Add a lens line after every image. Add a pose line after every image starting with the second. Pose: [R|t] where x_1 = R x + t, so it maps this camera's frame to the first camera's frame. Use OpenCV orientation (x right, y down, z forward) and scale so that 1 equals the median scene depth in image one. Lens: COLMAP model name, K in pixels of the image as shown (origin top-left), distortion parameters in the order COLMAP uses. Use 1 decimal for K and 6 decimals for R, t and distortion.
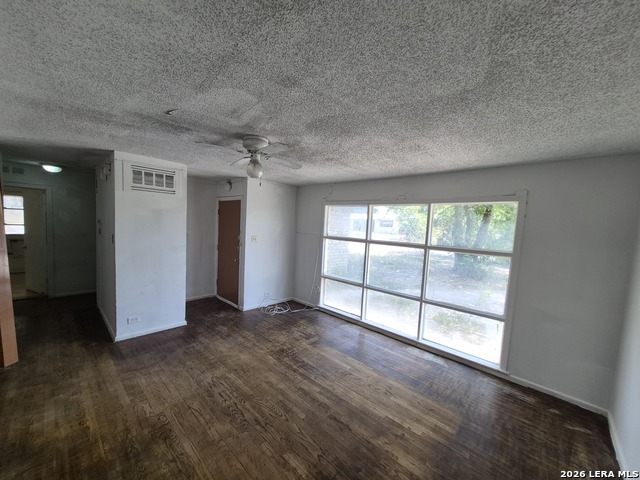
lens RADIAL K [[251.9, 0, 315.7], [0, 251.9, 241.8], [0, 0, 1]] dist [0.010947, -0.002029]
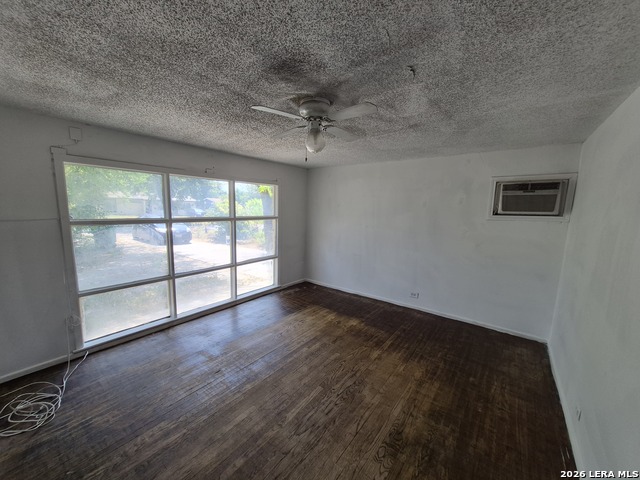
lens RADIAL K [[251.9, 0, 315.7], [0, 251.9, 241.8], [0, 0, 1]] dist [0.010947, -0.002029]
pose [[-0.095329, -0.189731, 0.977197, -1.012896], [0.041107, 0.980080, 0.194301, -0.115956], [-0.994597, 0.058692, -0.085631, 1.001313]]
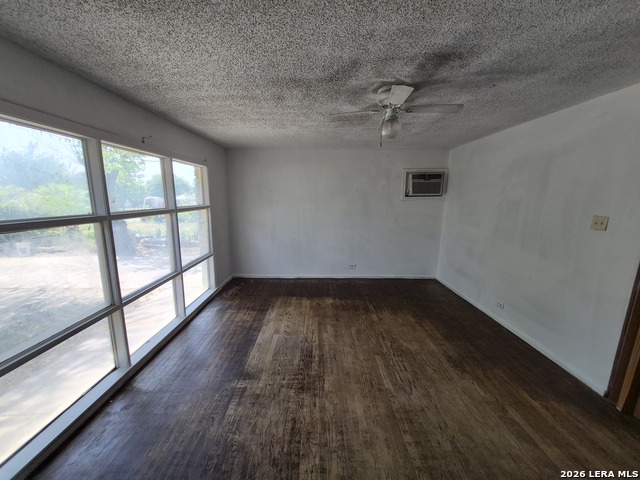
lens RADIAL K [[251.9, 0, 315.7], [0, 251.9, 241.8], [0, 0, 1]] dist [0.010947, -0.002029]
pose [[-0.681819, -0.184795, 0.707795, -0.690154], [0.011805, 0.964661, 0.263230, -0.130042], [-0.731426, 0.187831, -0.655542, 1.676236]]
